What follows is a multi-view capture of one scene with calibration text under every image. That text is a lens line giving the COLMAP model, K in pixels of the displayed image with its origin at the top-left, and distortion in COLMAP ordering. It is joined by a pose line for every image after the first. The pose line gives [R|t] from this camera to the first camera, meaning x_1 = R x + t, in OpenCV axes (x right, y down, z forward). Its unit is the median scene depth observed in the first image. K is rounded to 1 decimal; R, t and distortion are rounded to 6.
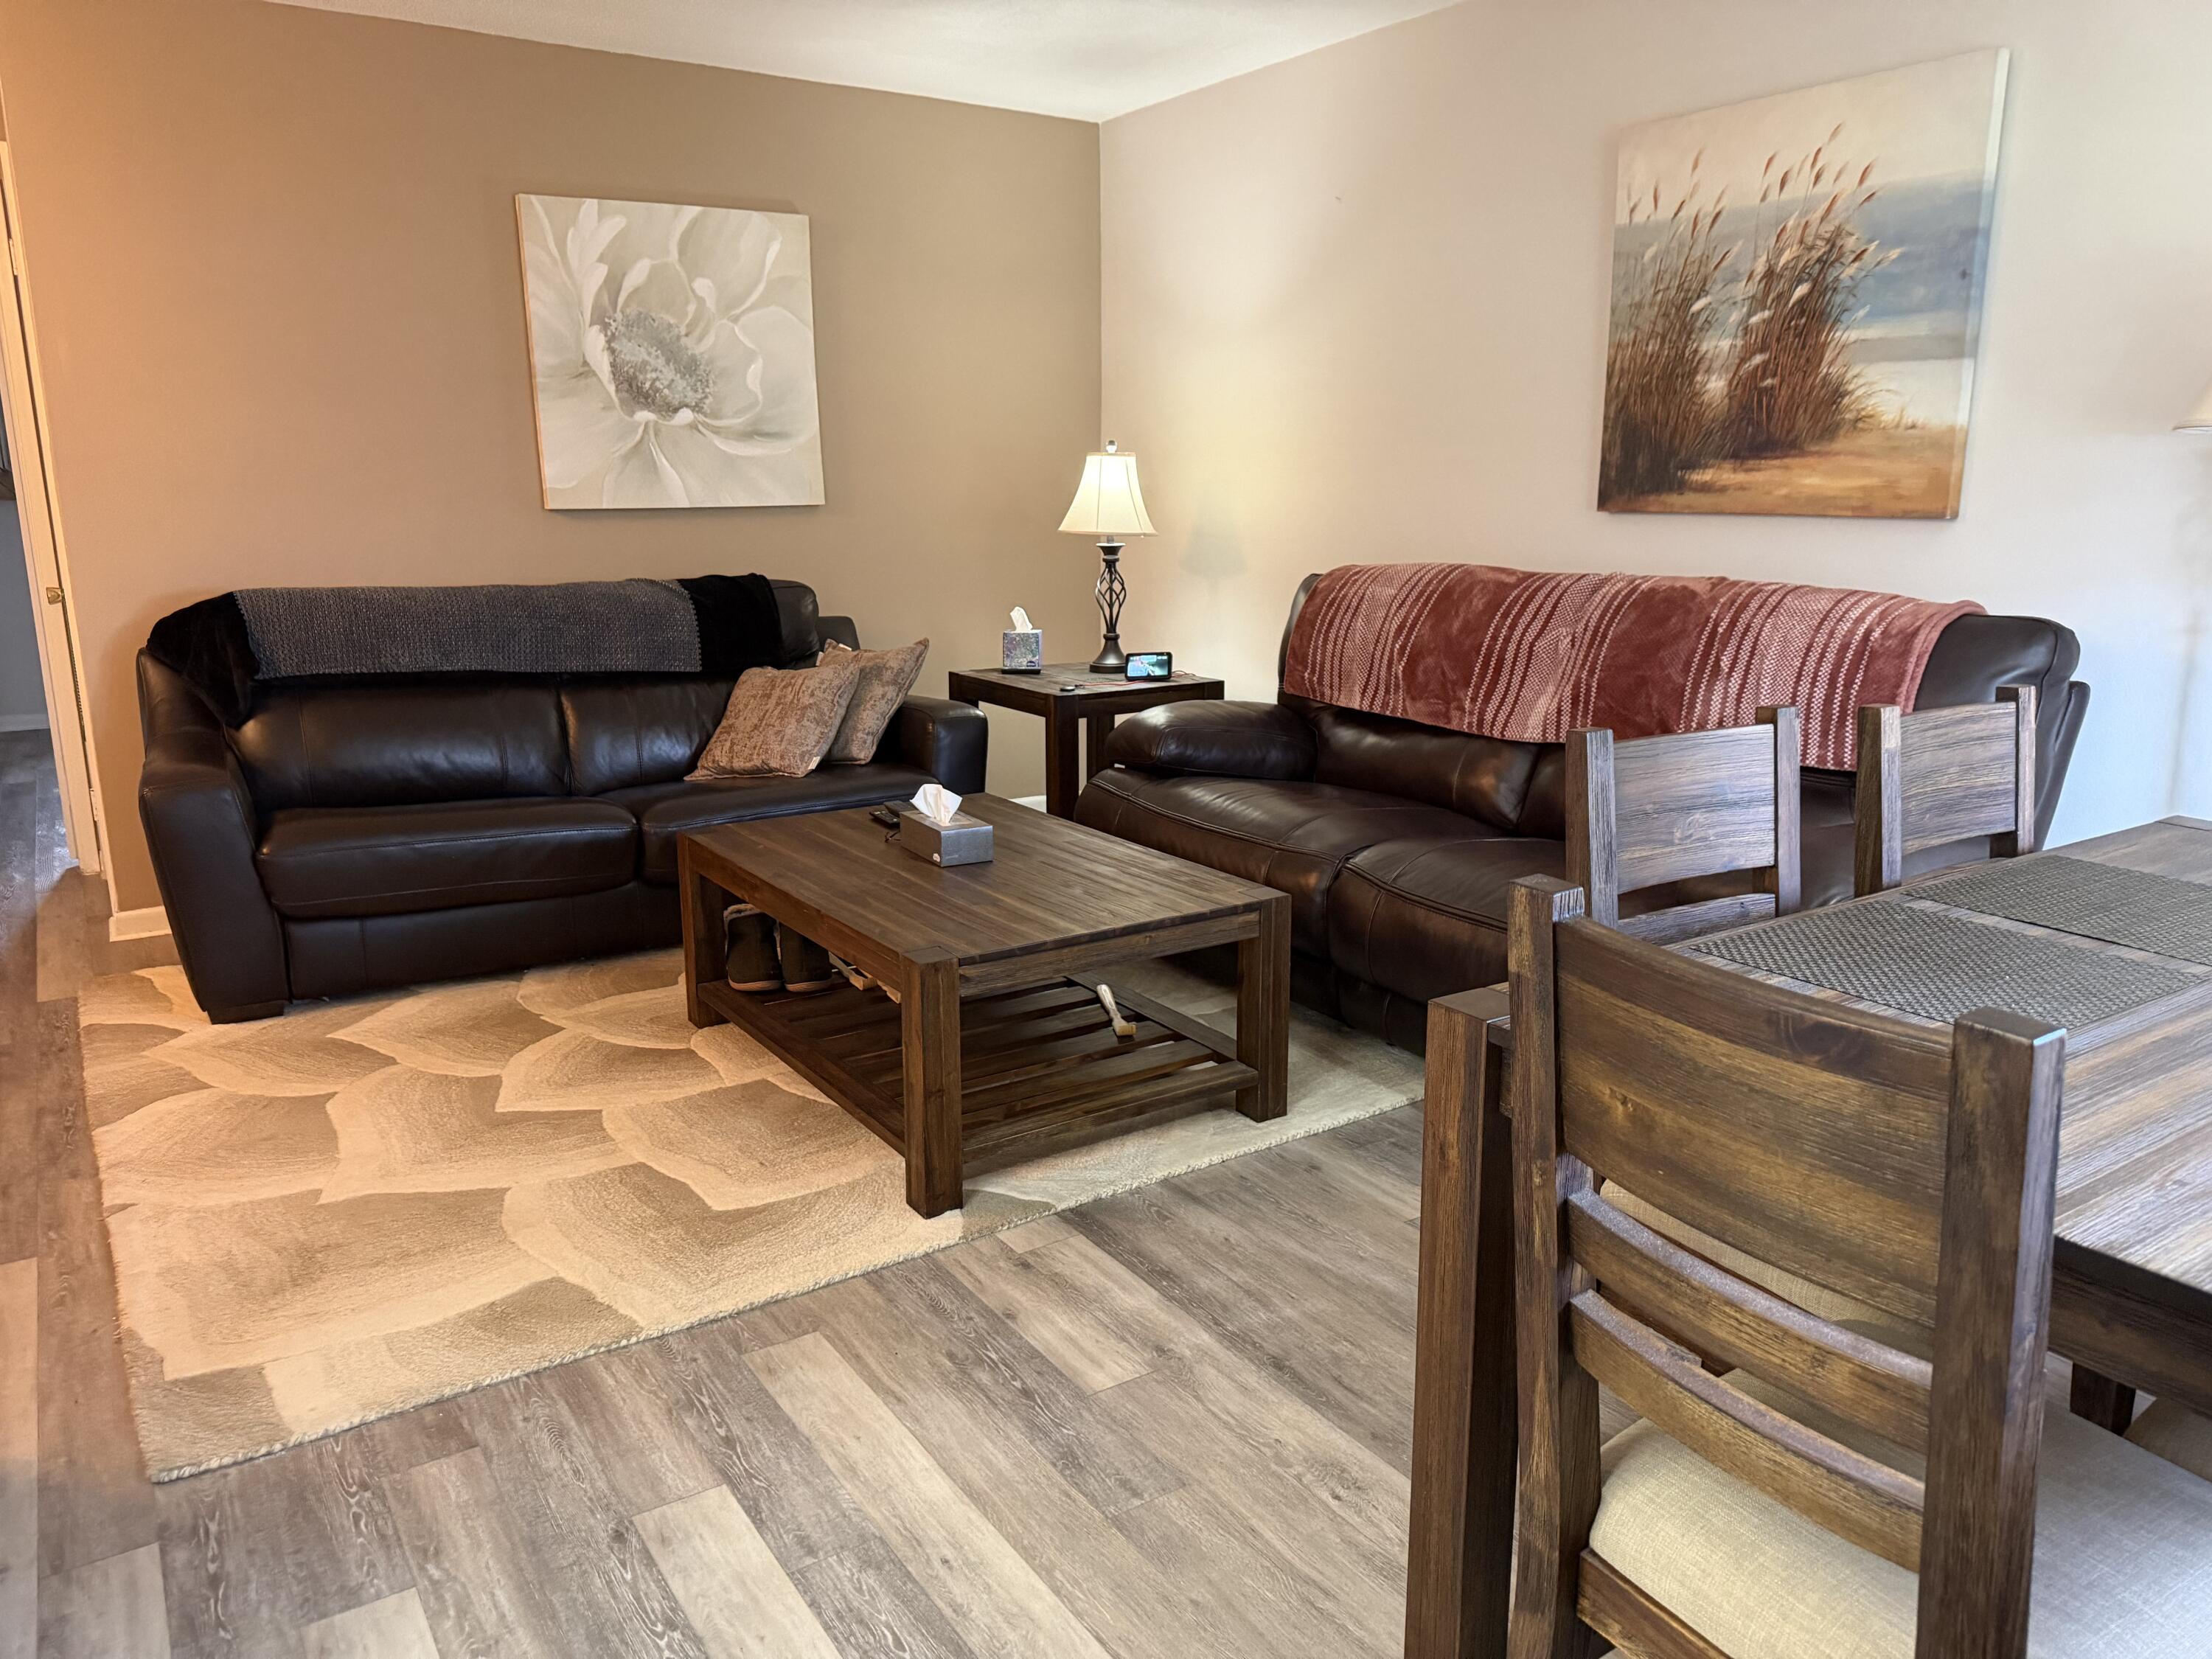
lens RADIAL K [[1556.9, 0, 1102.5], [0, 1556.9, 842.8], [0, 0, 1]] dist [0.024975, -0.044373]
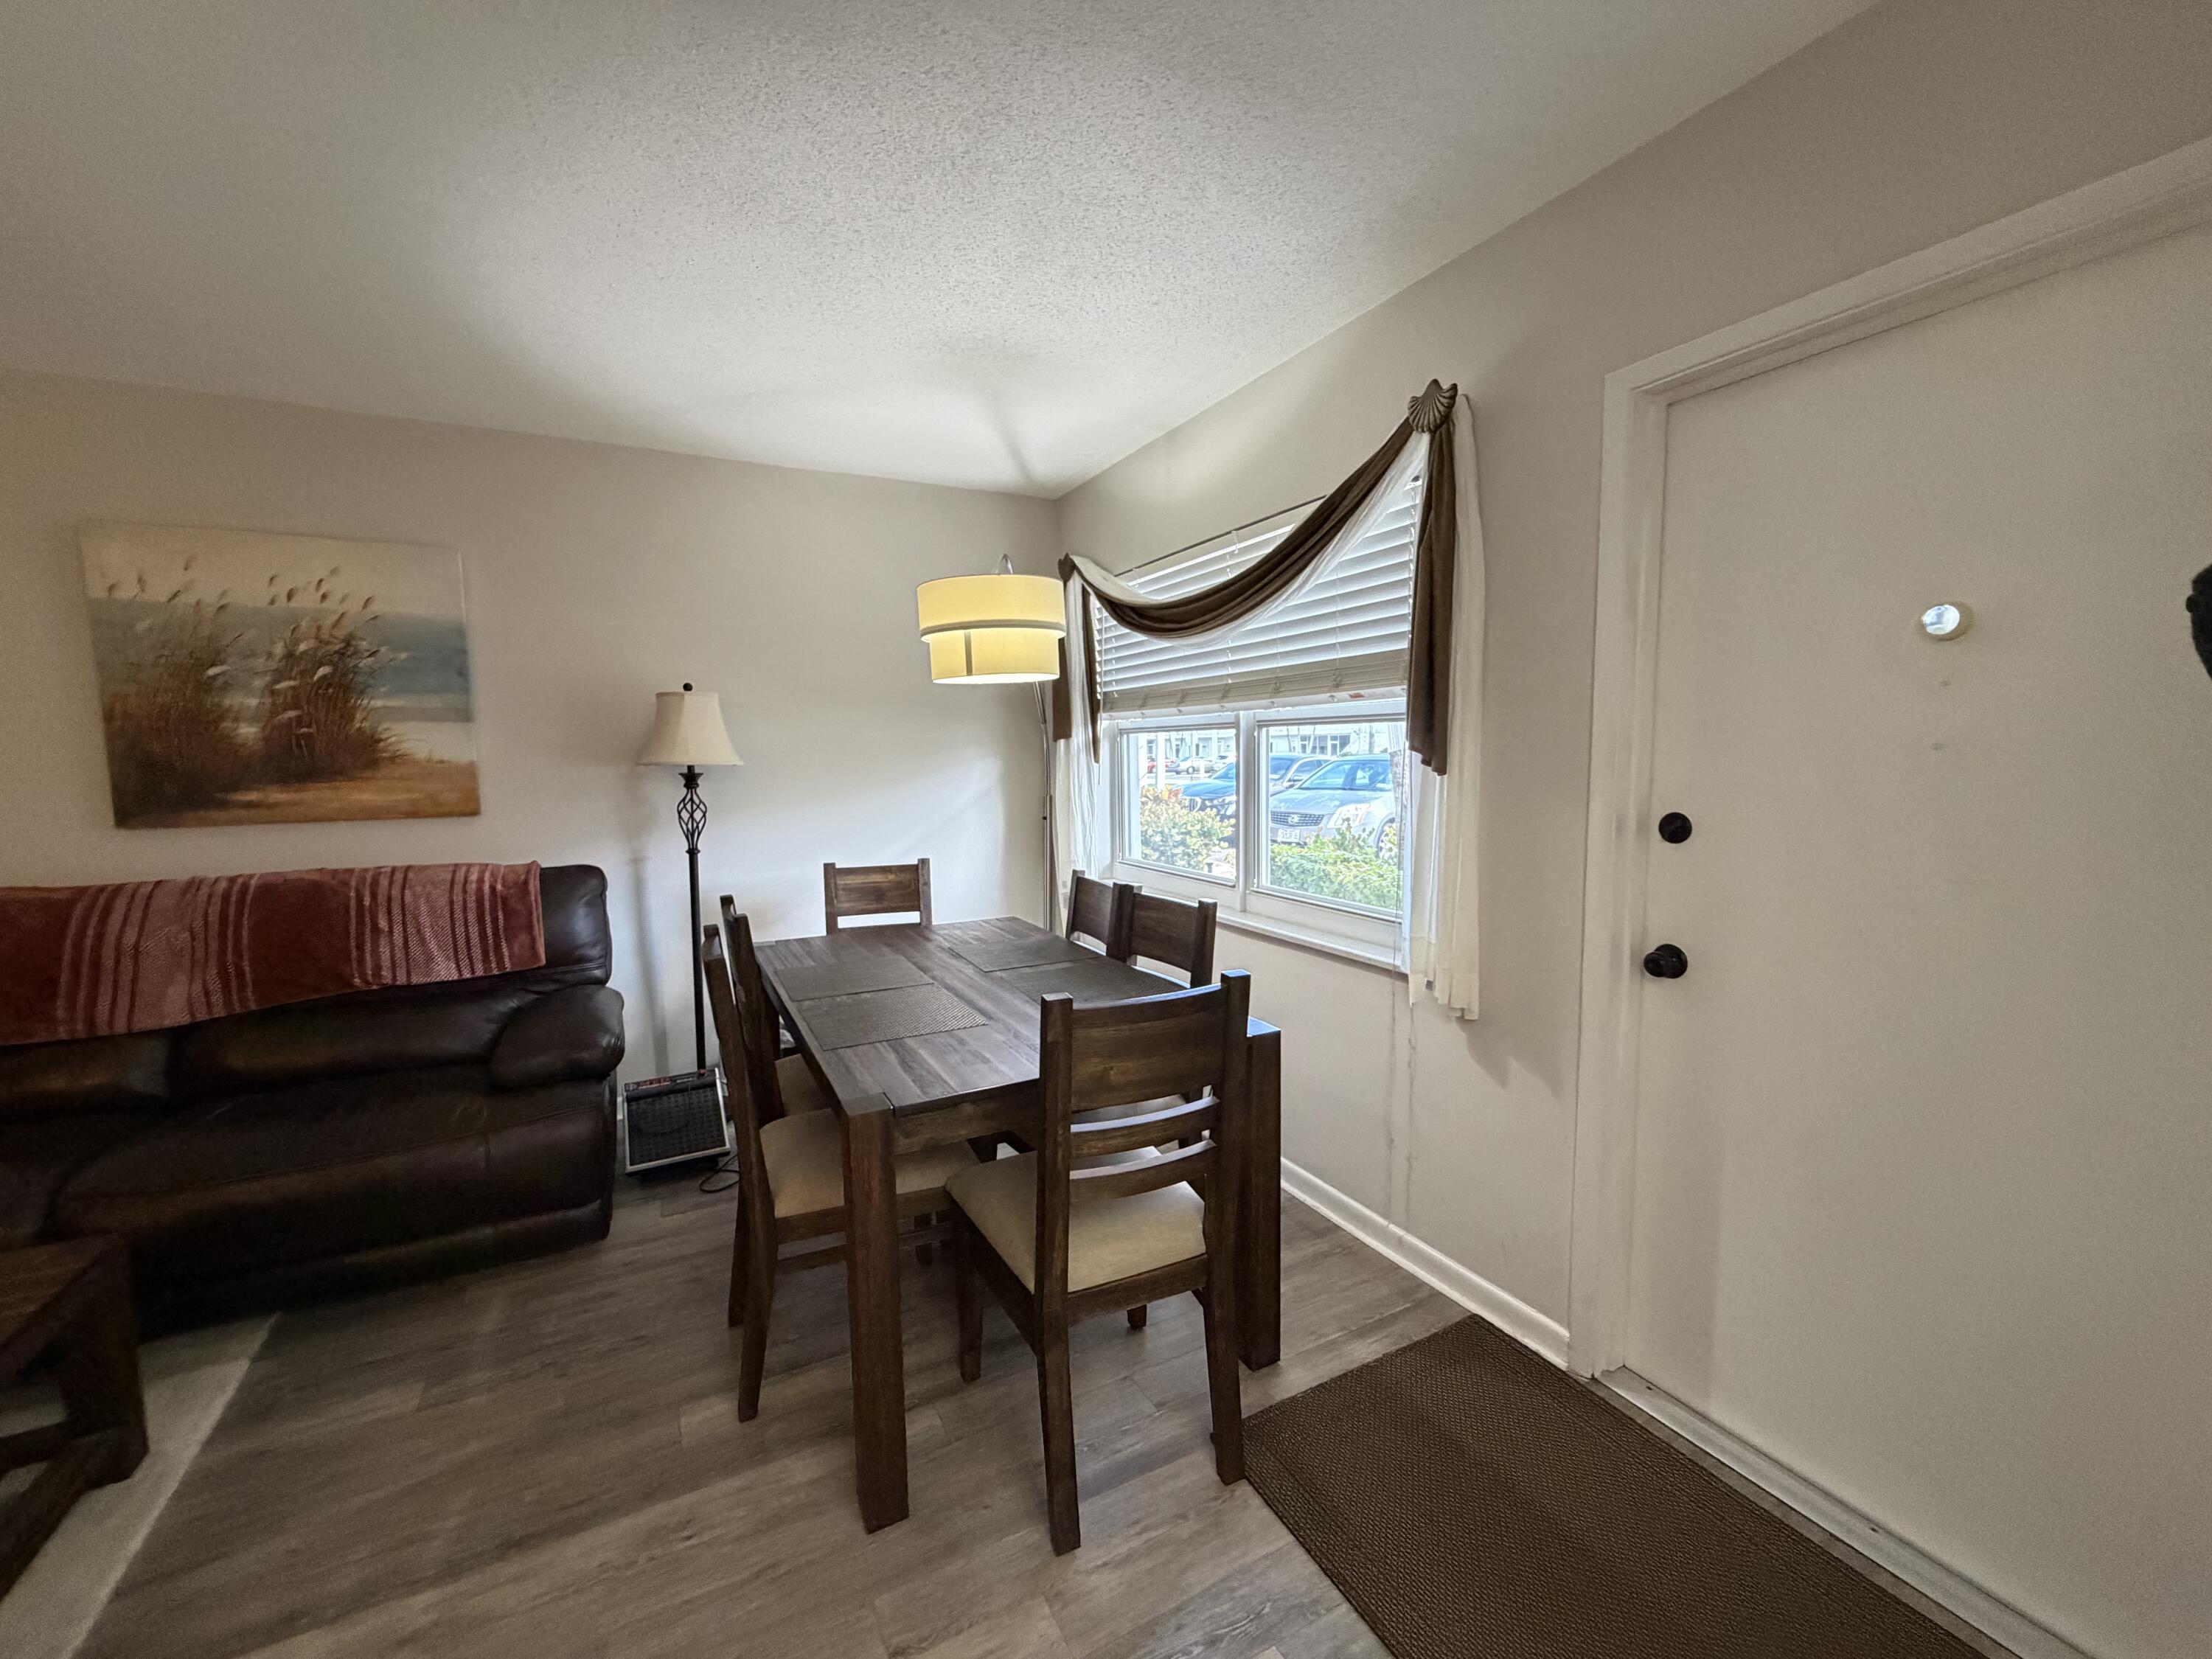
lens RADIAL K [[876.4, 0, 1102.5], [0, 876.4, 829.9], [0, 0, 1]] dist [-0.003647, 0.000893]
pose [[0.100680, -0.090354, 0.990808, -0.326744], [0.239665, 0.968745, 0.063989, -0.094297], [-0.965621, 0.231019, 0.119188, 0.253579]]
